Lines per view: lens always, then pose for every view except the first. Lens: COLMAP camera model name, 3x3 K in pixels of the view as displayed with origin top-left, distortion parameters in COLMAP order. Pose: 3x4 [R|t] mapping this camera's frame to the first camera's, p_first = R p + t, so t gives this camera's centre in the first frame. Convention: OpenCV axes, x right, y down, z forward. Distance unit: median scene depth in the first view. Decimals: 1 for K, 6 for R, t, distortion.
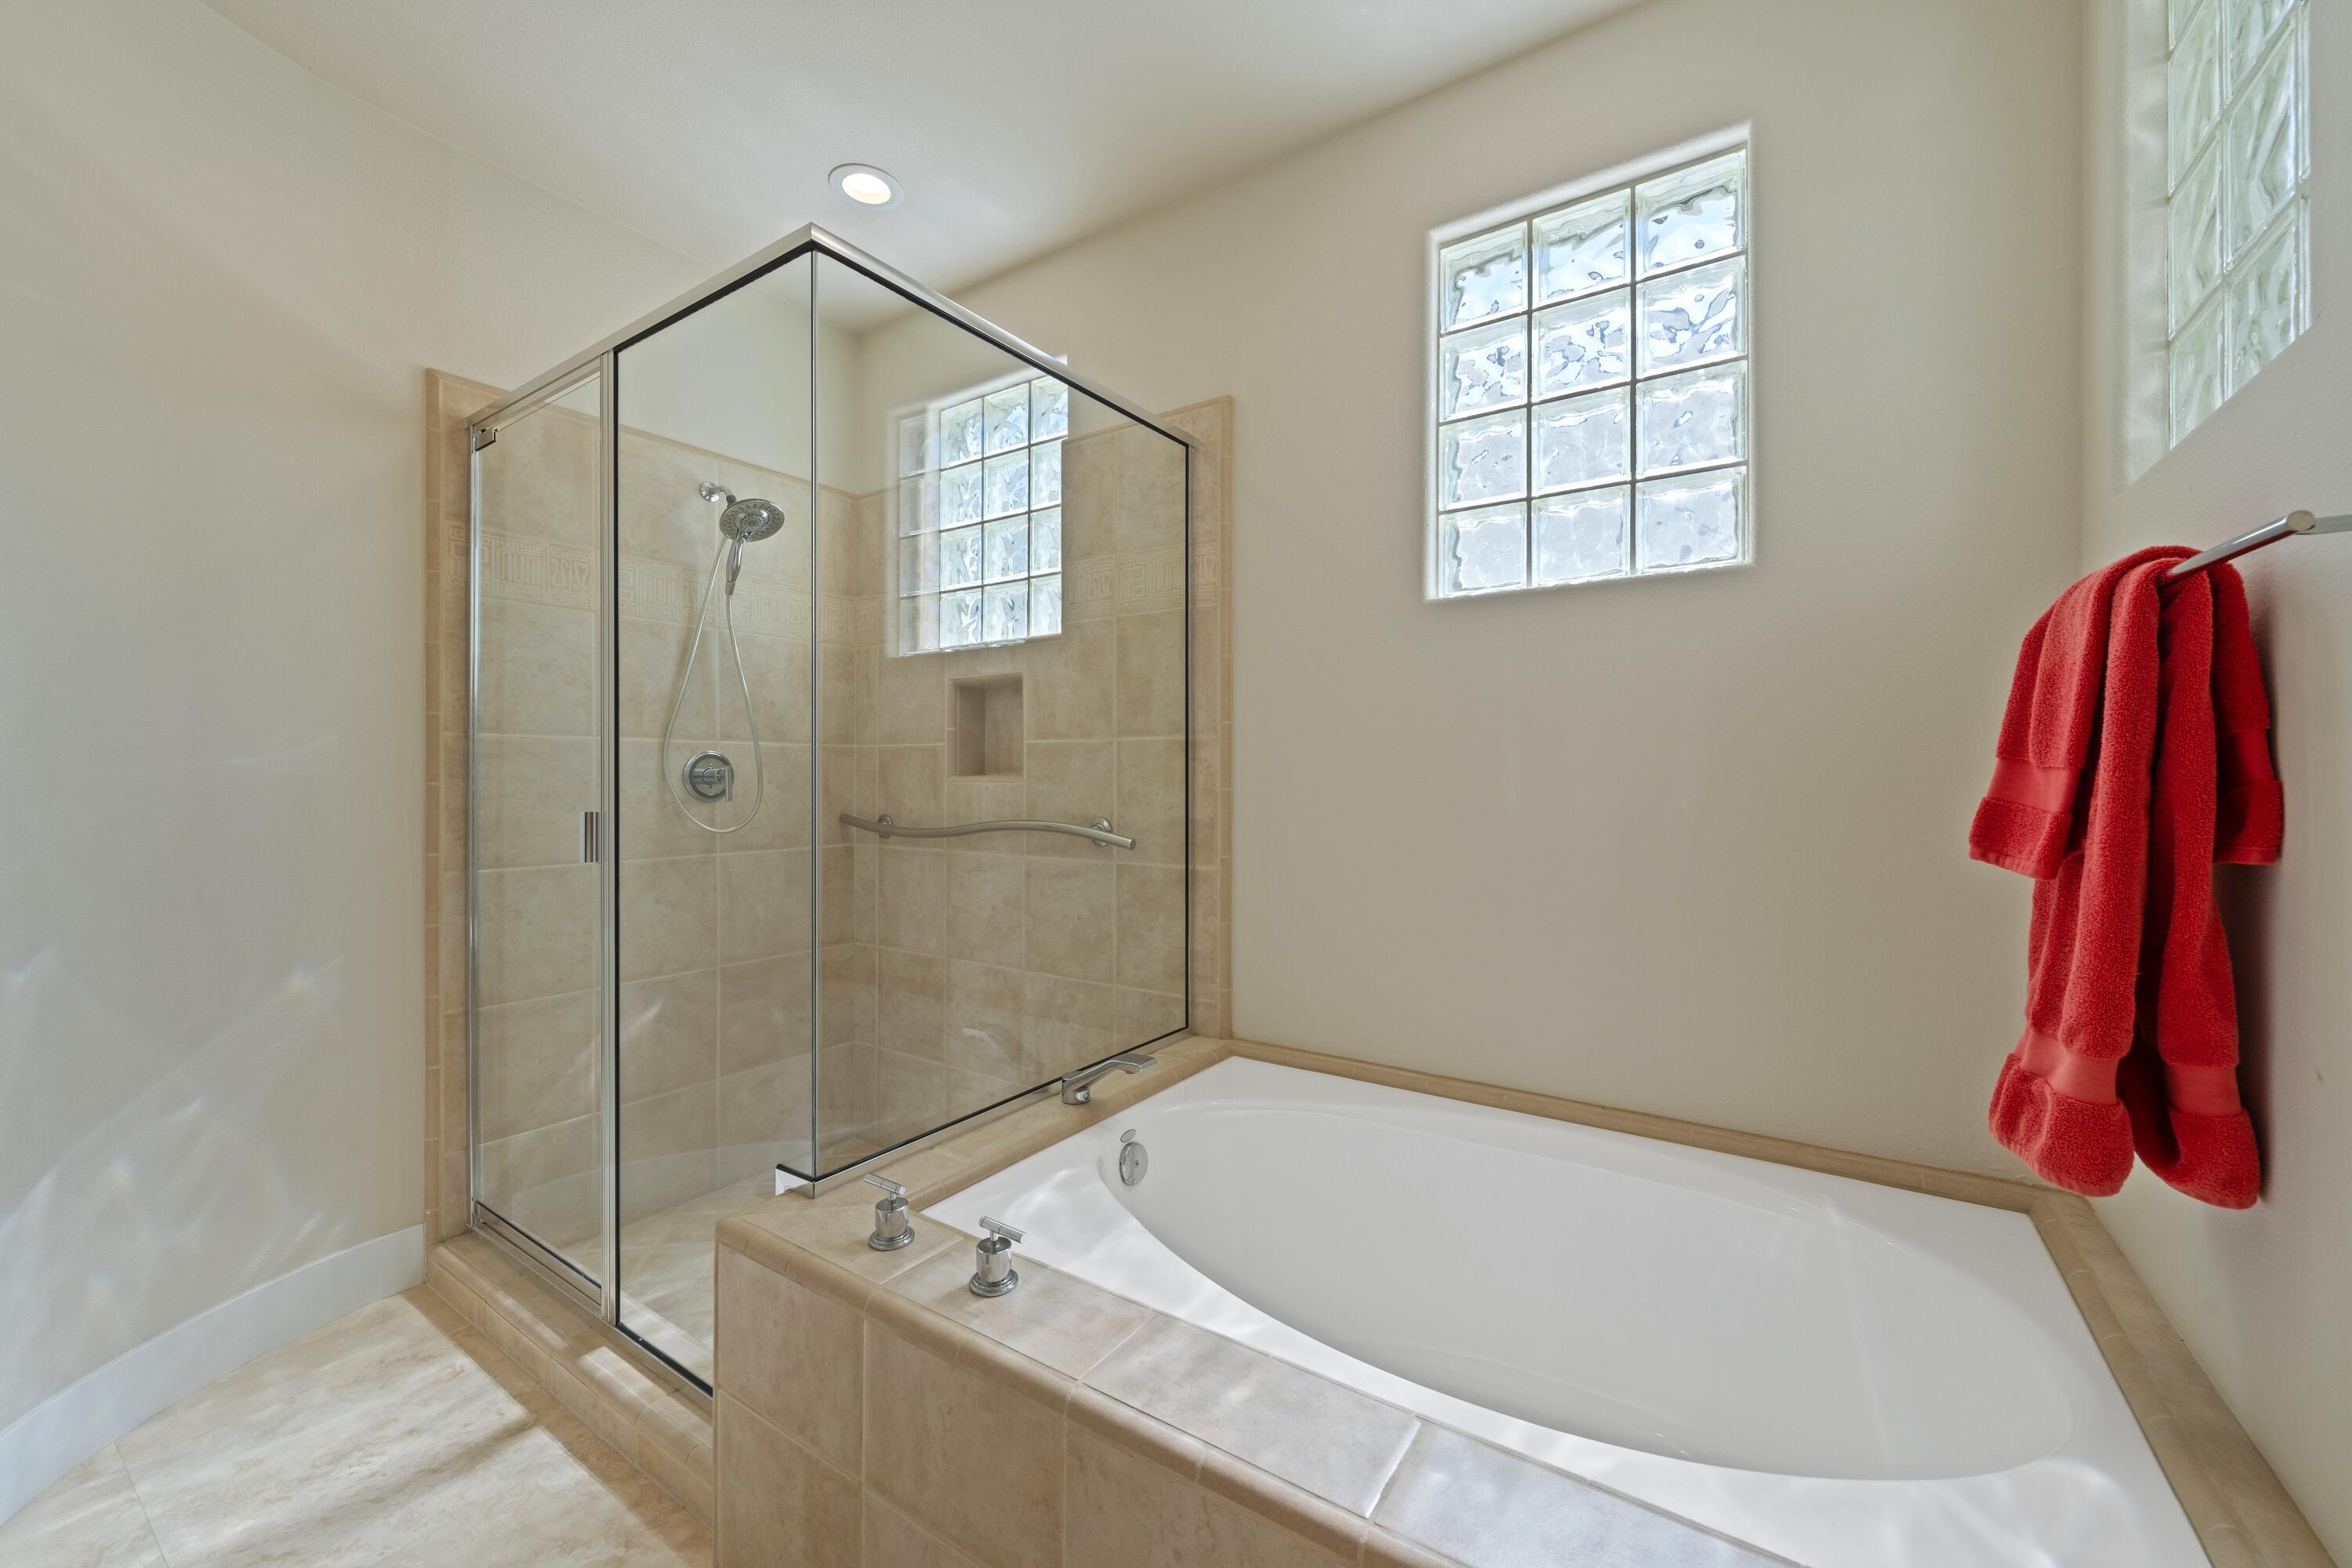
lens RADIAL K [[913.7, 0, 1176.0], [0, 913.7, 784.0], [0, 0, 1]] dist [-0.003494, -0.000370]
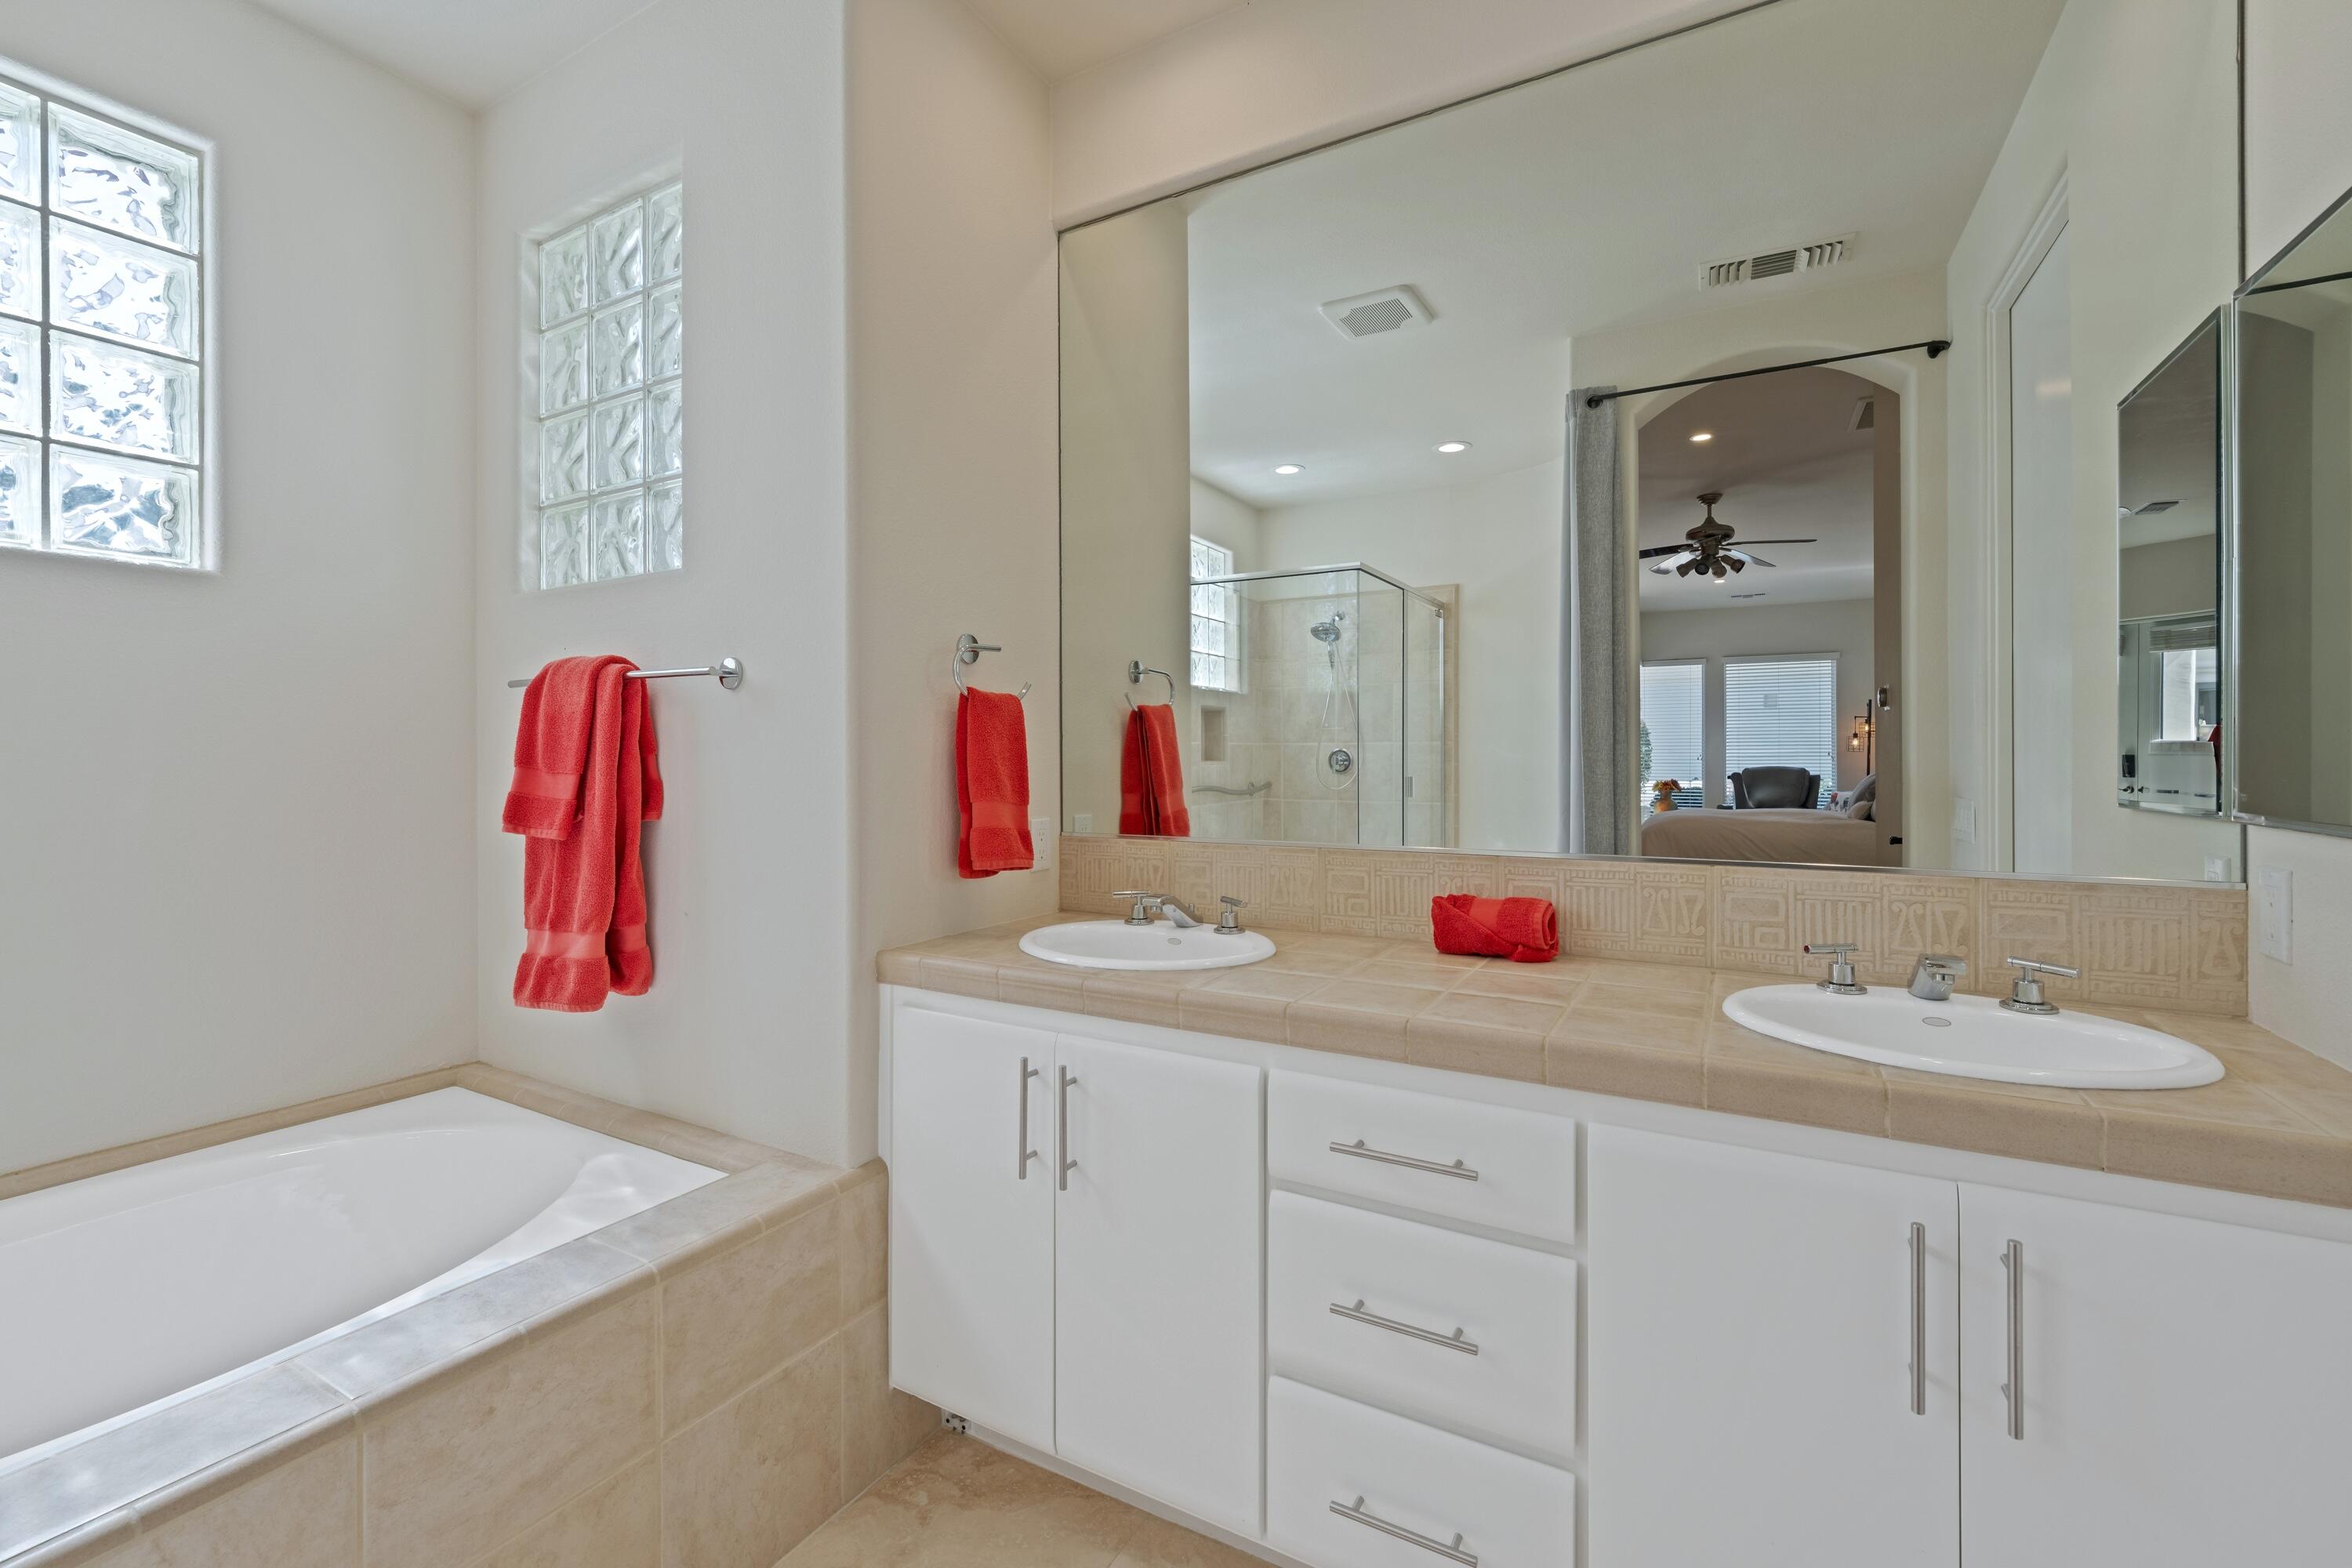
lens RADIAL K [[991.0, 0, 1176.0], [0, 991.0, 784.0], [0, 0, 1]] dist [-0.001757, -0.000418]
pose [[-0.064534, -0.025602, 0.997587, -0.934526], [0.004213, 0.999655, 0.025927, -0.040202], [-0.997907, 0.005876, -0.064404, -0.020881]]
